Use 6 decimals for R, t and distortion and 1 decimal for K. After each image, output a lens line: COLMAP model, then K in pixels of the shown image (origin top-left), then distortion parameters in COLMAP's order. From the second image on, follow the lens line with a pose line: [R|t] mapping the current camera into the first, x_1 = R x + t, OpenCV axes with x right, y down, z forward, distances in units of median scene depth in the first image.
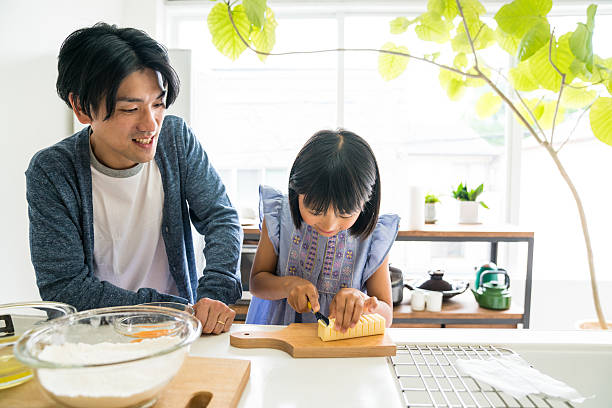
lens RADIAL K [[430.2, 0, 306.4], [0, 430.2, 199.2], [0, 0, 1]] dist [-0.054213, 0.020190]
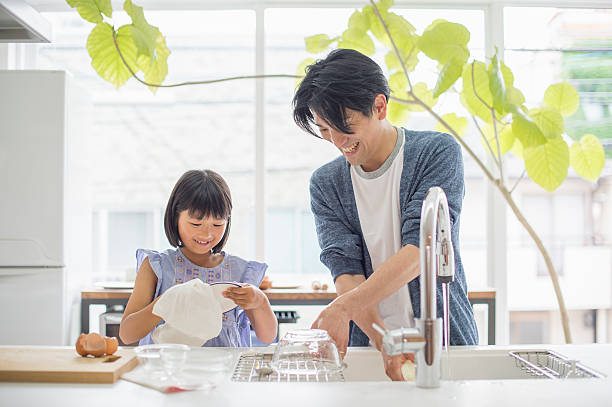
lens RADIAL K [[951.9, 0, 311.7], [0, 951.9, 201.4], [0, 0, 1]] dist [-0.078404, 0.000000]
pose [[0.998112, -0.009955, 0.060600, 0.091771], [0.014477, 0.997104, -0.074654, 0.039991], [-0.059681, 0.075390, 0.995366, -0.835545]]
